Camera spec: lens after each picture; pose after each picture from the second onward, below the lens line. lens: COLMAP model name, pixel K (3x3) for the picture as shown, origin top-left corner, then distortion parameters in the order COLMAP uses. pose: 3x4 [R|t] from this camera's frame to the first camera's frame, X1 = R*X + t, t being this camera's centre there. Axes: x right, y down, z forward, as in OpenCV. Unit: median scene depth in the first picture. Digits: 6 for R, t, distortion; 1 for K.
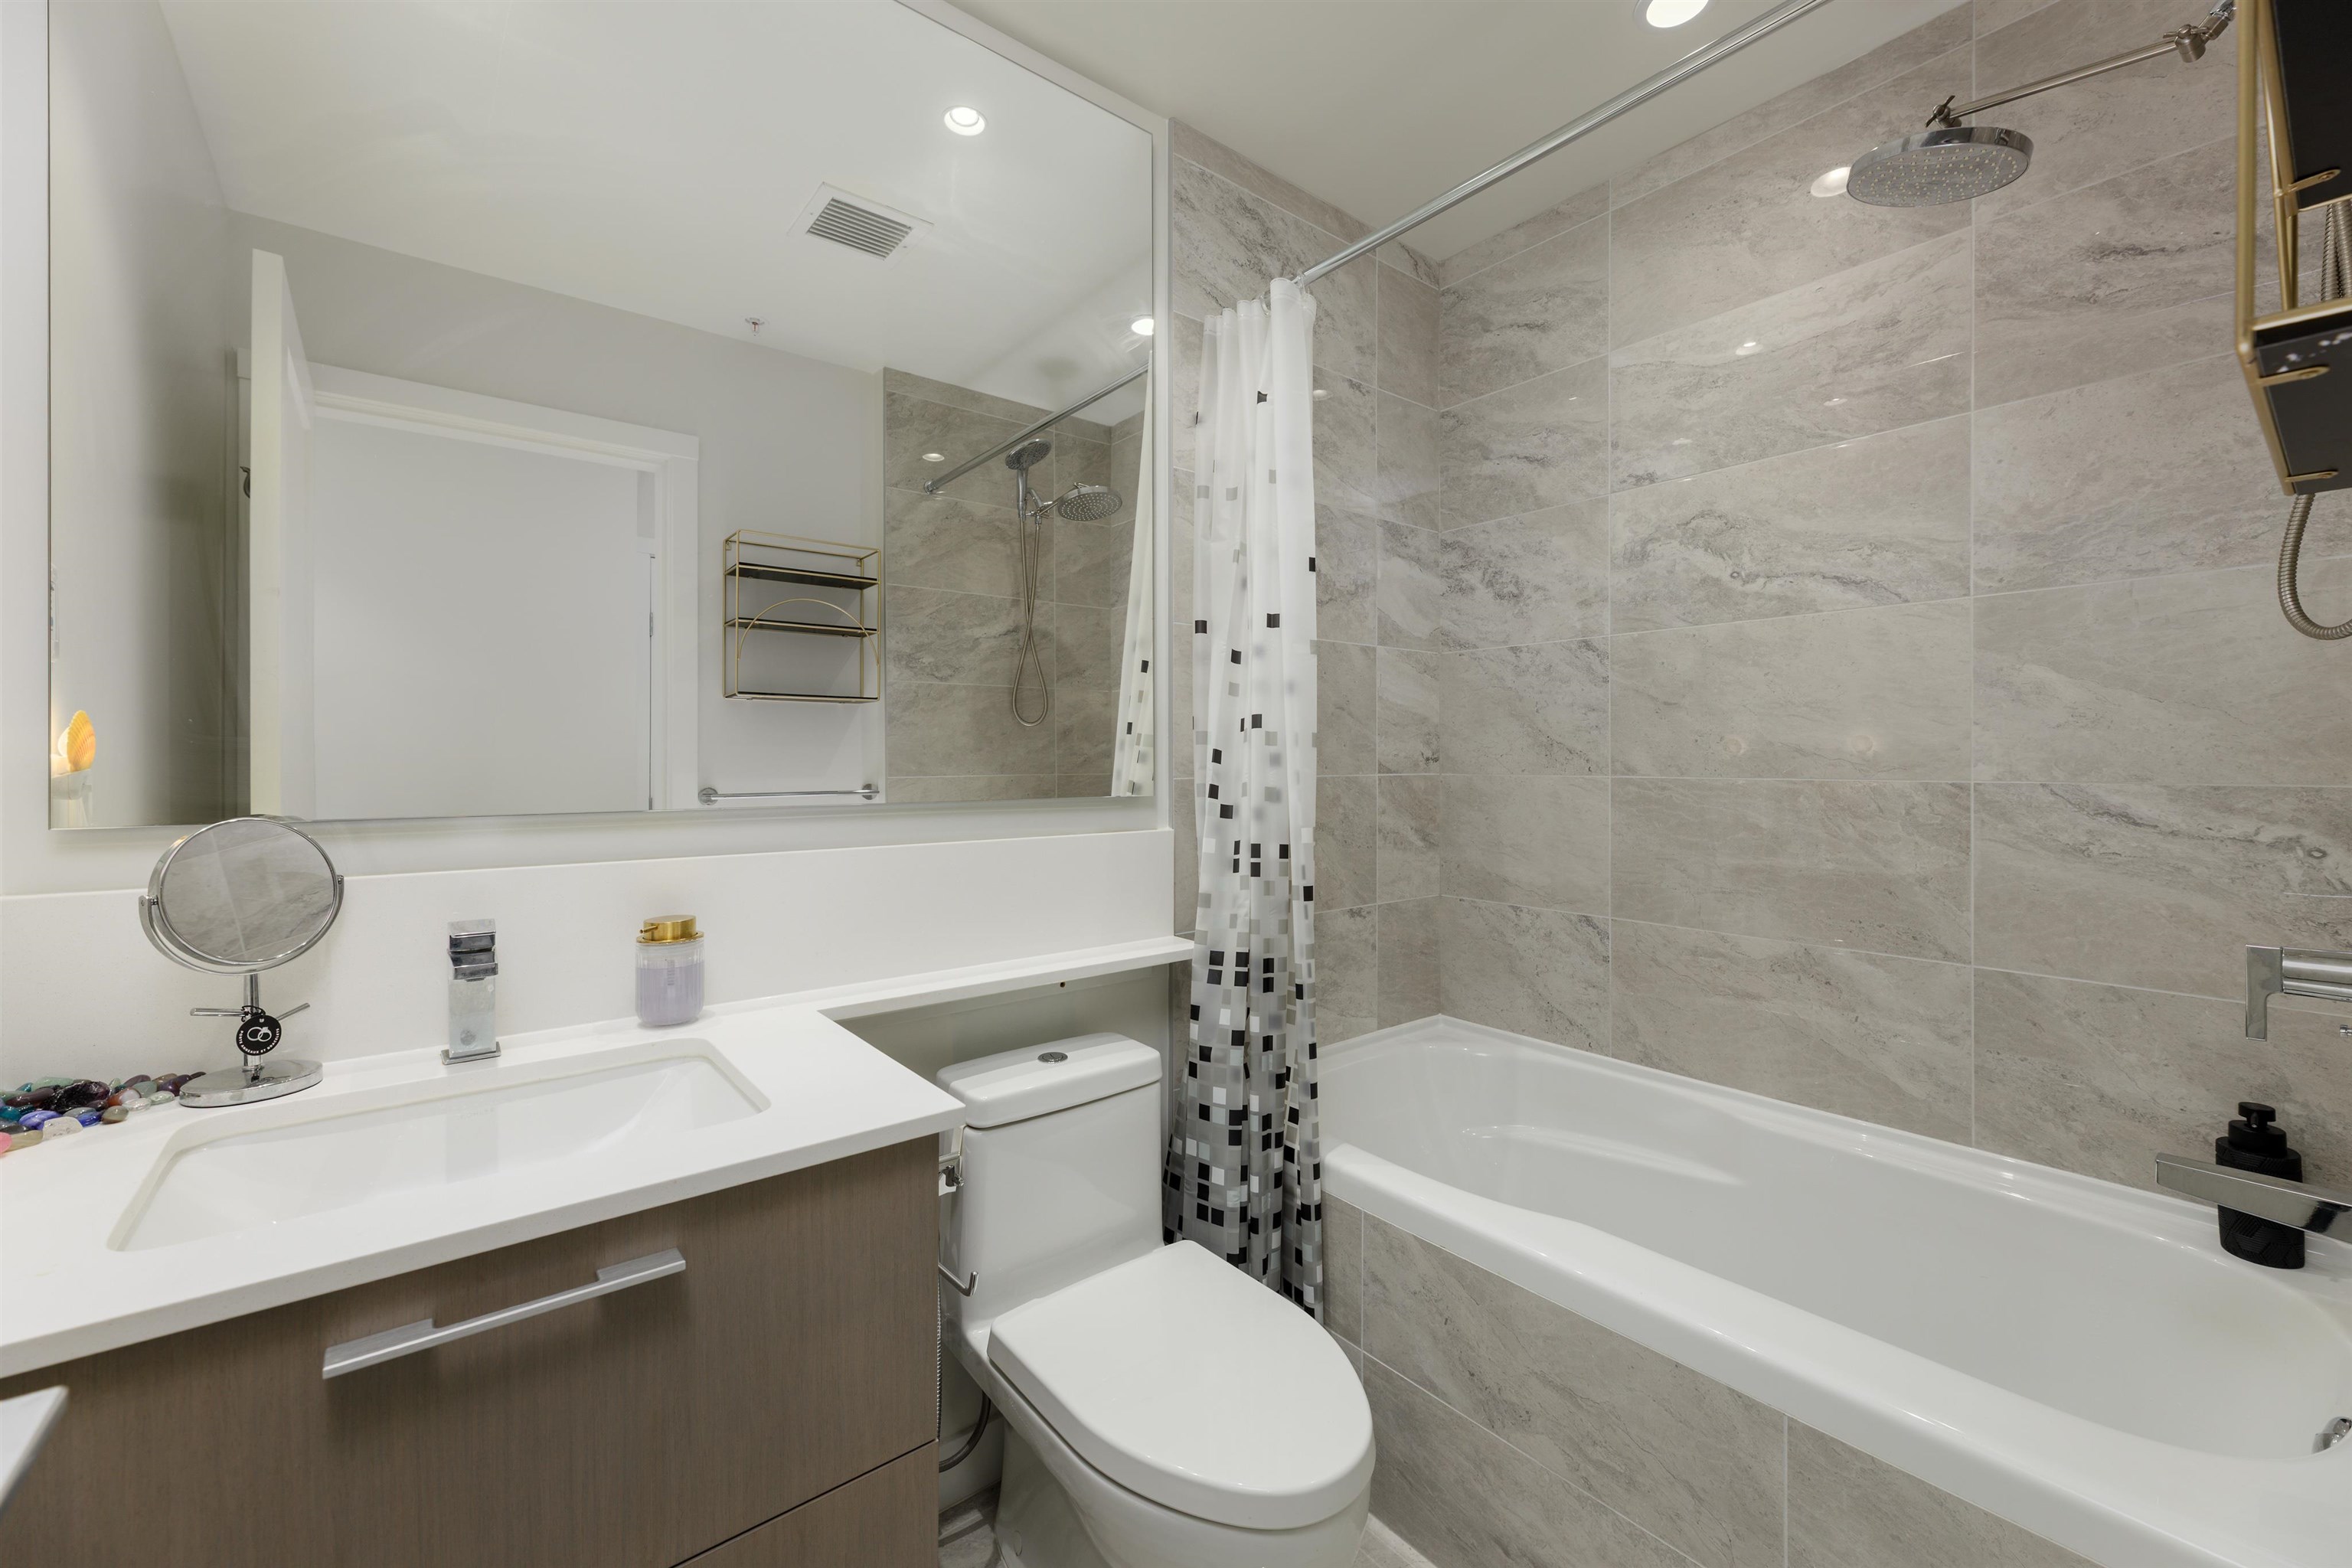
lens RADIAL K [[931.3, 0, 1178.0], [0, 931.3, 771.8], [0, 0, 1]] dist [-0.001493, -0.000025]
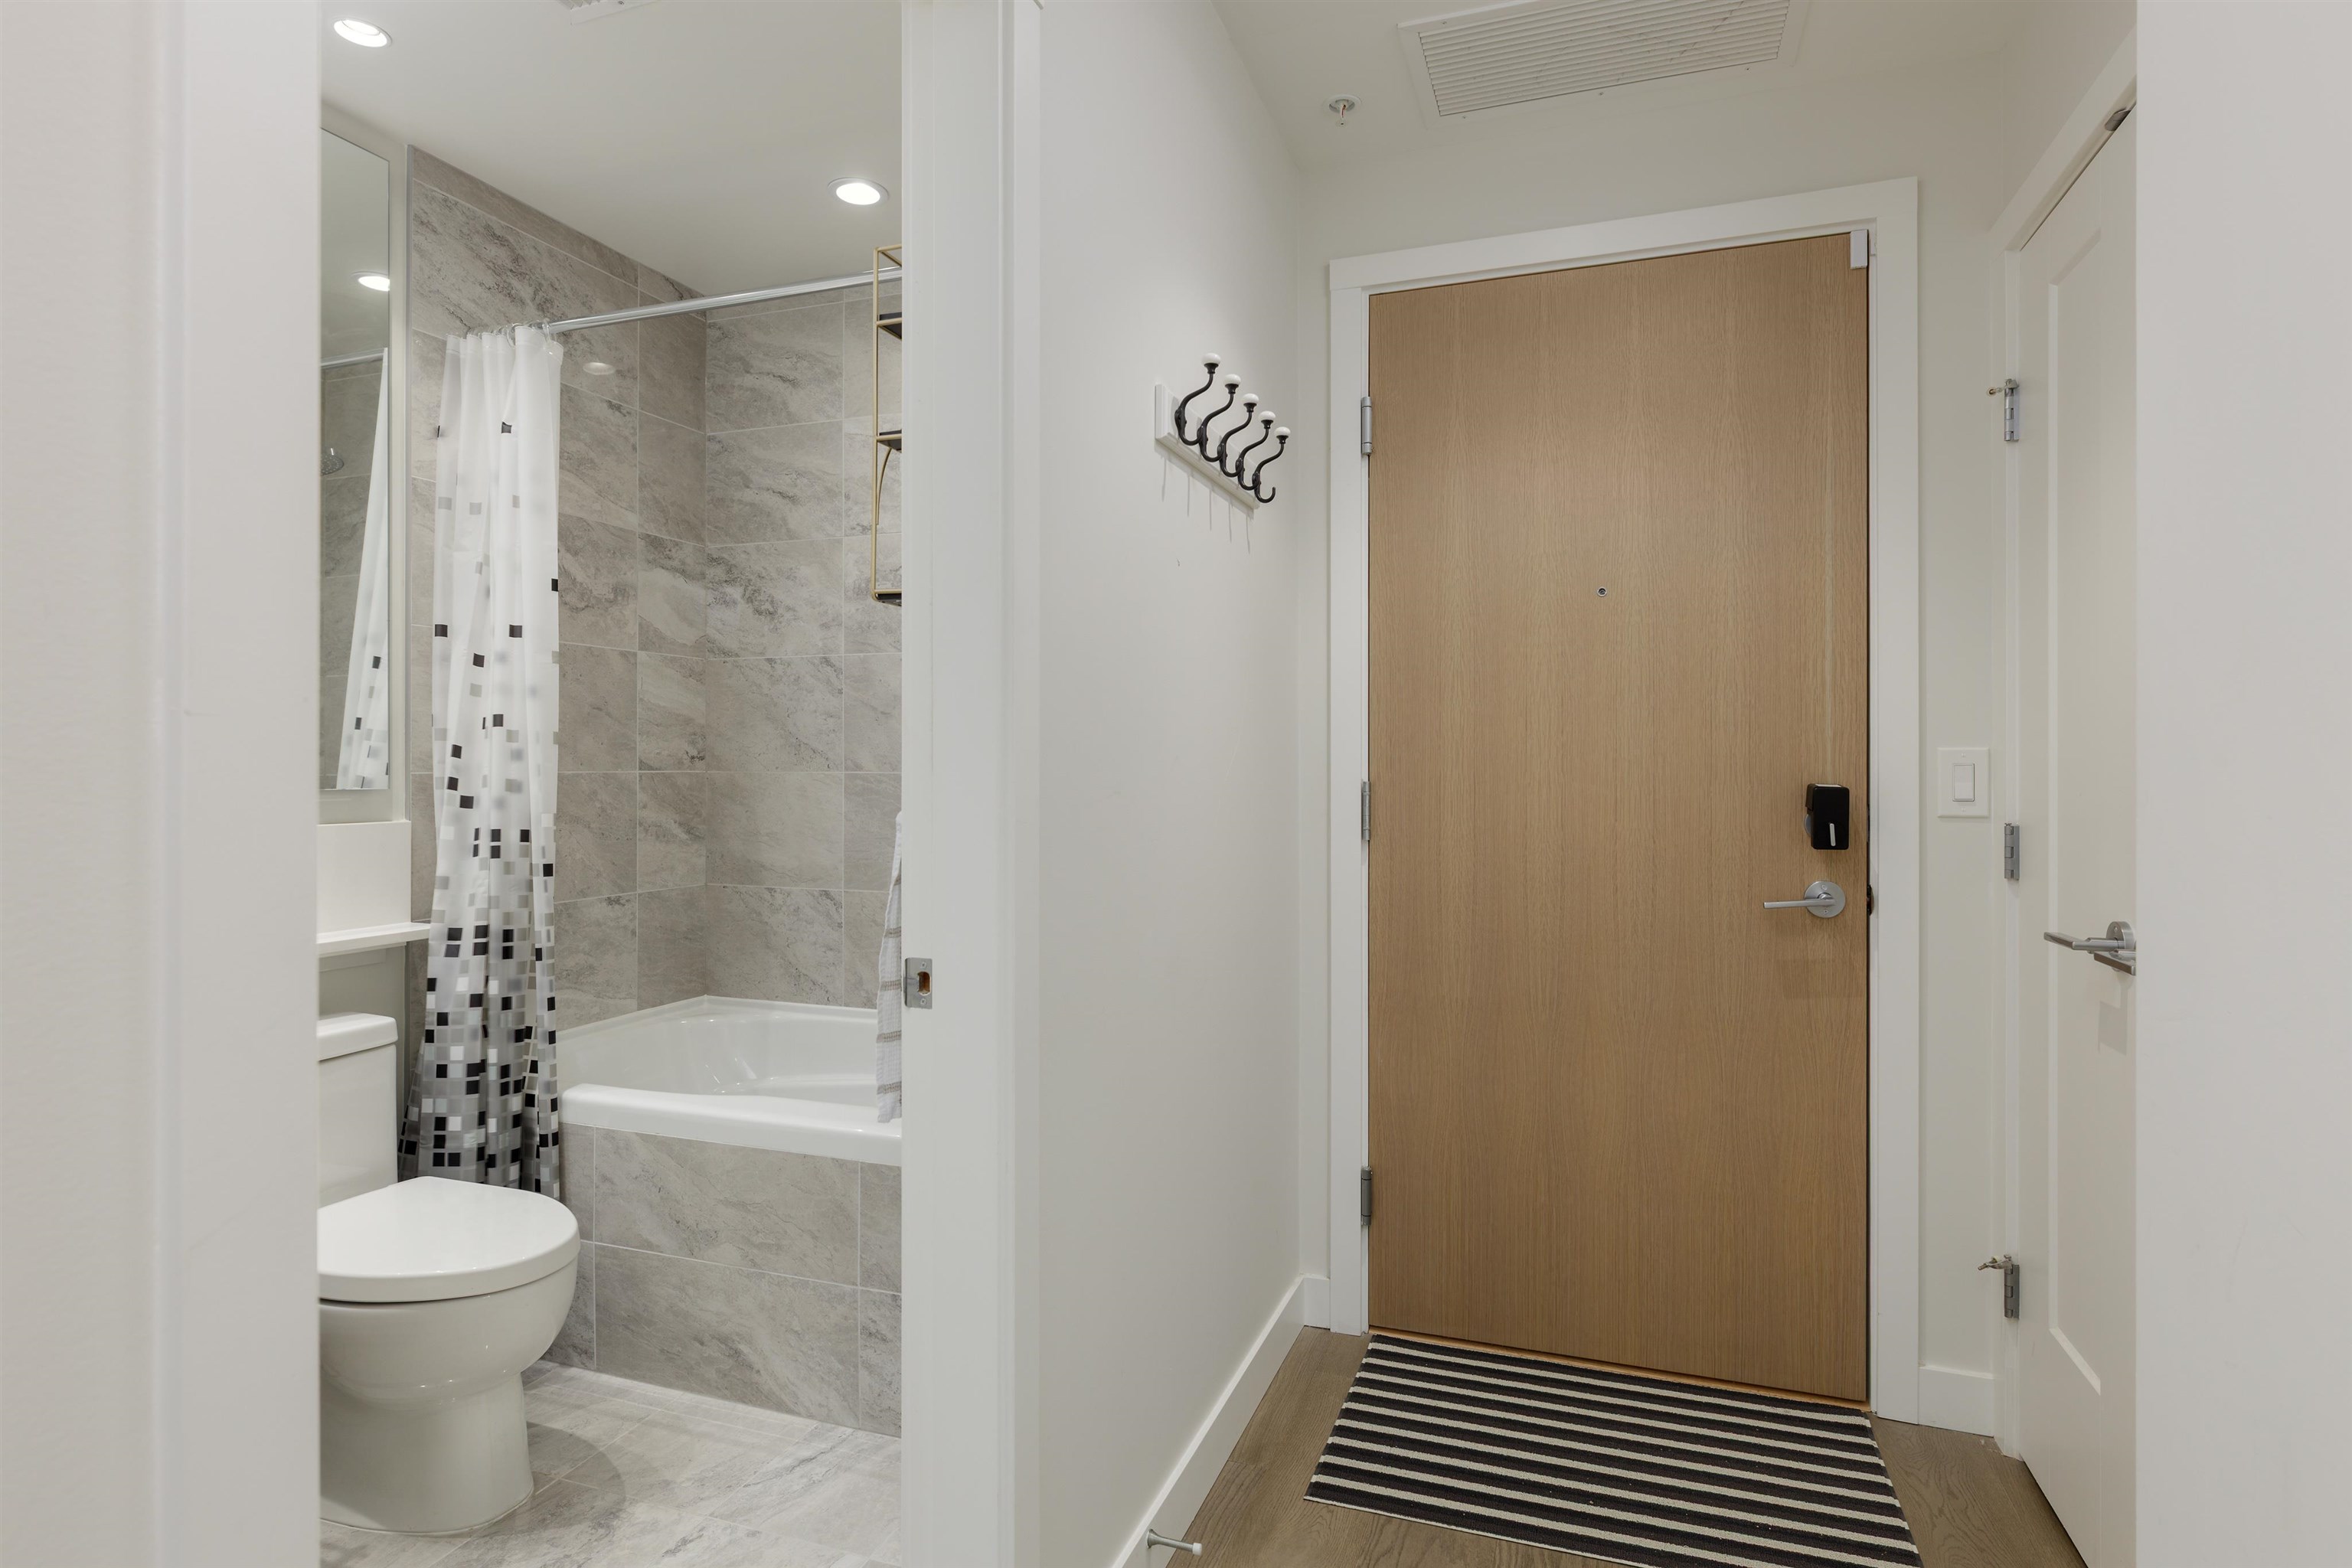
lens RADIAL K [[1201.8, 0, 1190.6], [0, 1201.8, 764.4], [0, 0, 1]] dist [-0.005766, -0.000492]
pose [[0.842805, 0.002684, 0.538212, 0.009404], [0.005558, 0.999891, -0.013689, 0.020837], [-0.538190, 0.014529, 0.842698, -0.600033]]
